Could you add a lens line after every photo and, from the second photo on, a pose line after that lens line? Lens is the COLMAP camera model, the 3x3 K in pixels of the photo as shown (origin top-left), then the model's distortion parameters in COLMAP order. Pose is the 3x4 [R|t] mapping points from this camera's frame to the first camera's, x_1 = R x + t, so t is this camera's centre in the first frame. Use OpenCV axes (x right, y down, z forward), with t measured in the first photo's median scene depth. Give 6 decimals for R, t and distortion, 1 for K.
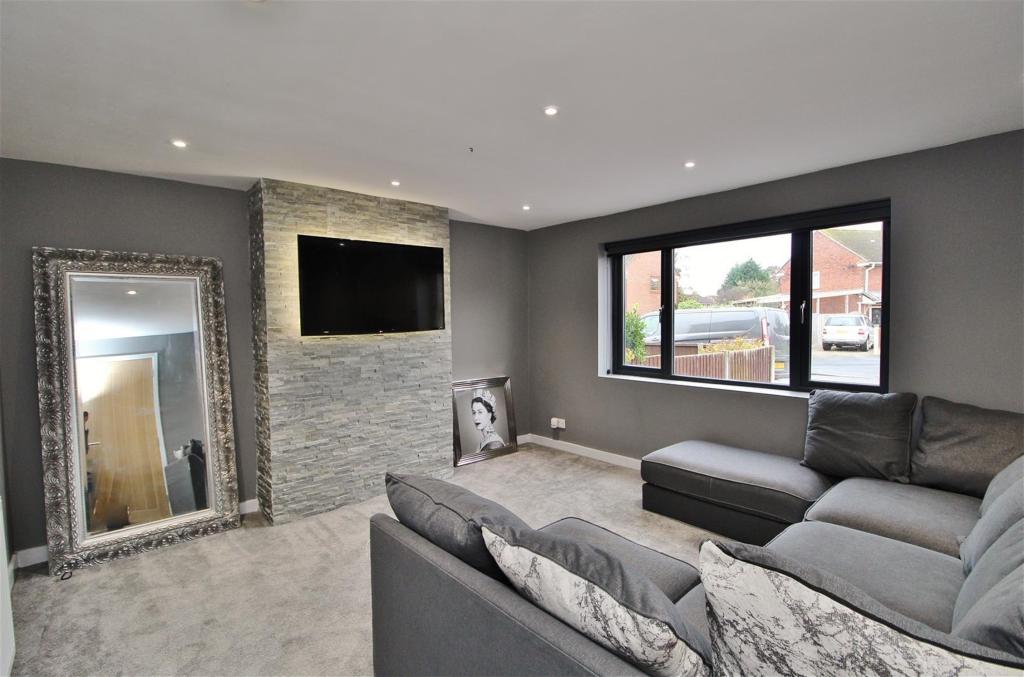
lens RADIAL K [[478.4, 0, 512.0], [0, 478.4, 338.5], [0, 0, 1]] dist [0.001253, 0.000071]
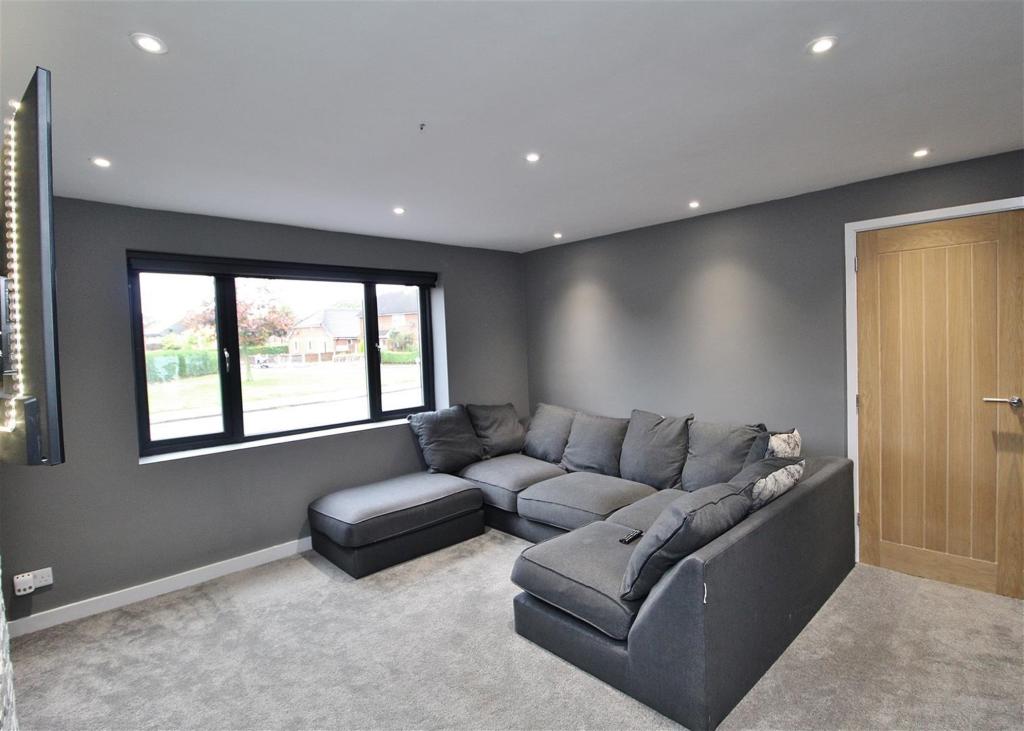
lens RADIAL K [[537.4, 0, 512.0], [0, 537.4, 365.5], [0, 0, 1]] dist [-0.002296, -0.000521]
pose [[-0.033265, -0.034889, 0.998837, -0.677479], [0.080780, 0.996027, 0.037481, -0.045114], [-0.996177, 0.081932, -0.030314, 0.690335]]
